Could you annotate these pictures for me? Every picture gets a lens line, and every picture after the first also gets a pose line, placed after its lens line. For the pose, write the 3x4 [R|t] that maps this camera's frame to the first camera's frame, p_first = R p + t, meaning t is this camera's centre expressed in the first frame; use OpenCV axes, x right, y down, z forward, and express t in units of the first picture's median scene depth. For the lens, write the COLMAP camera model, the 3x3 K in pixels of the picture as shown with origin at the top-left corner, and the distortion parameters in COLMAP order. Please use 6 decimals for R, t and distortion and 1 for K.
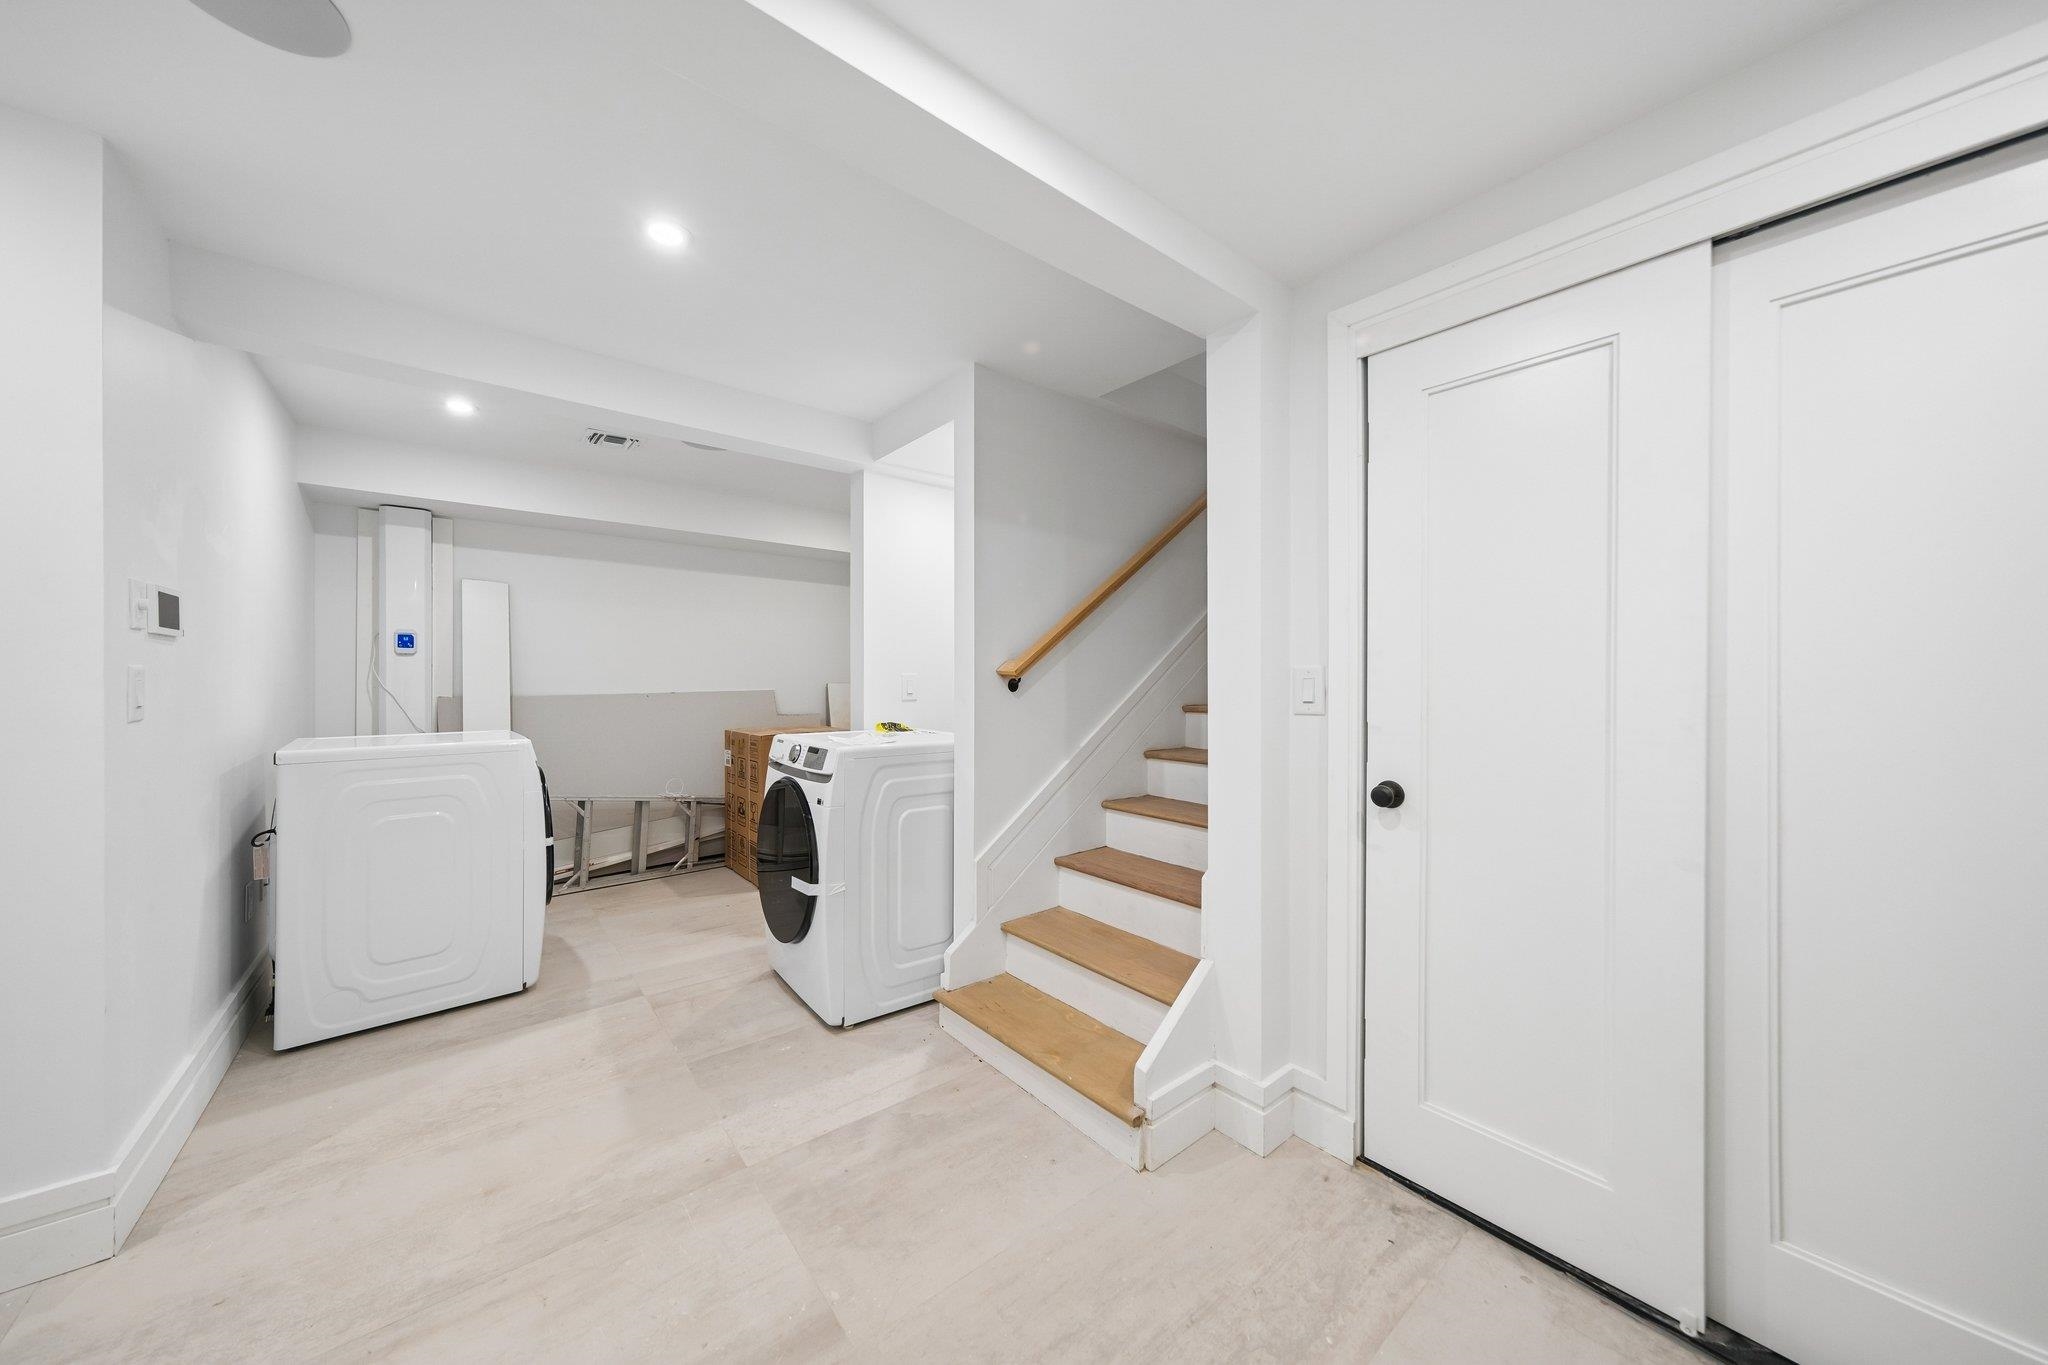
lens RADIAL K [[684.4, 0, 1018.1], [0, 684.4, 682.4], [0, 0, 1]] dist [-0.003331, 0.000012]
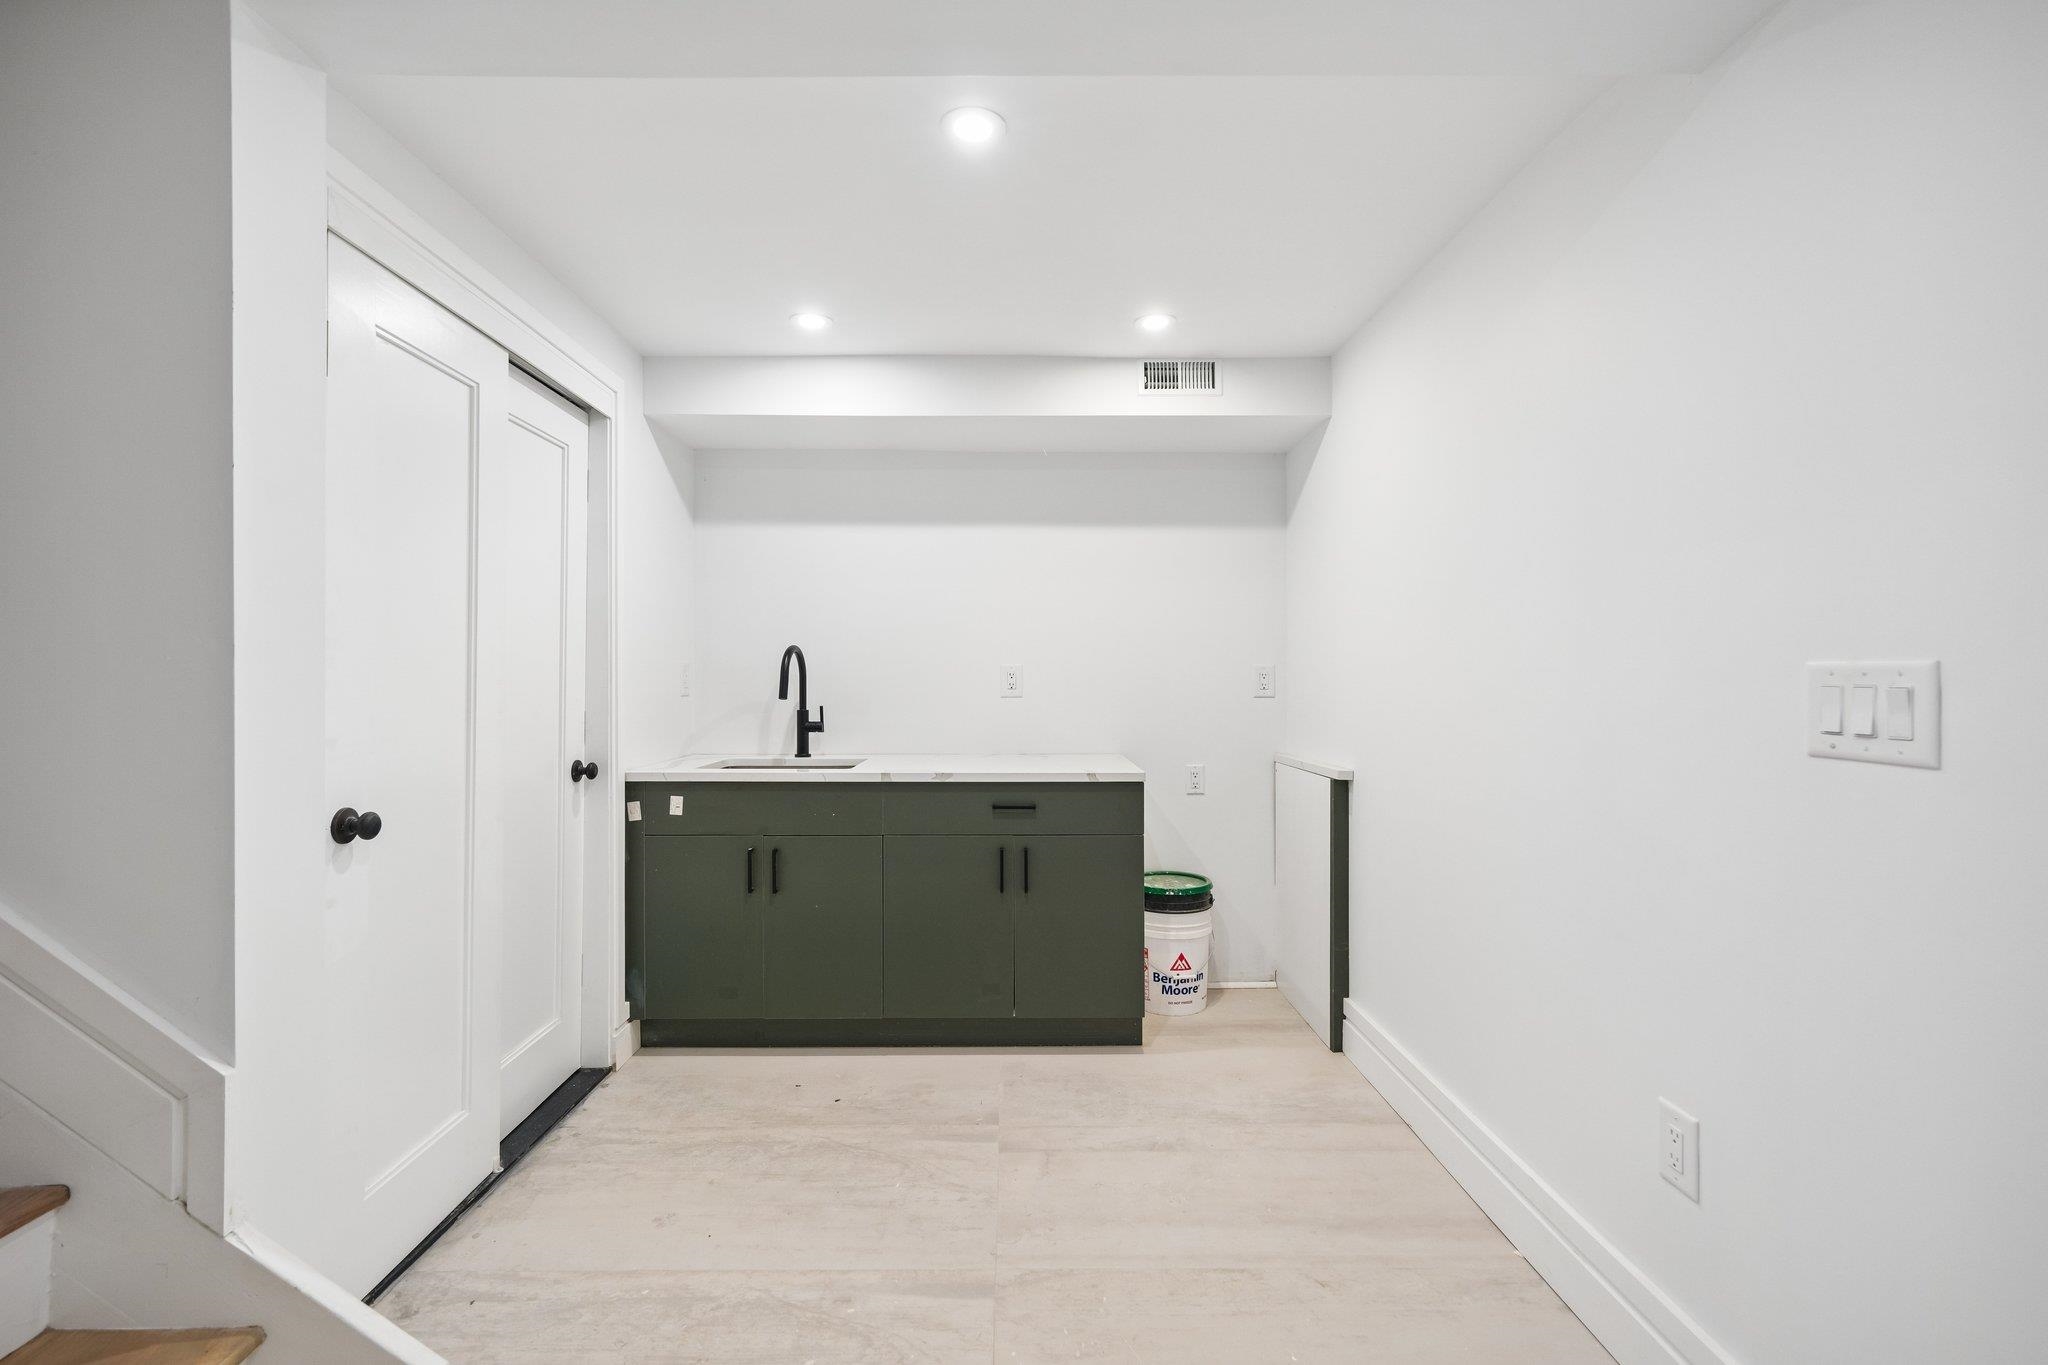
lens RADIAL K [[864.4, 0, 1019.4], [0, 864.4, 678.6], [0, 0, 1]] dist [-0.000586, -0.000045]
pose [[-0.781583, -0.005372, 0.623778, -0.756281], [-0.007653, 0.999970, -0.000979, -0.006025], [-0.623754, -0.005539, -0.781601, 1.514768]]
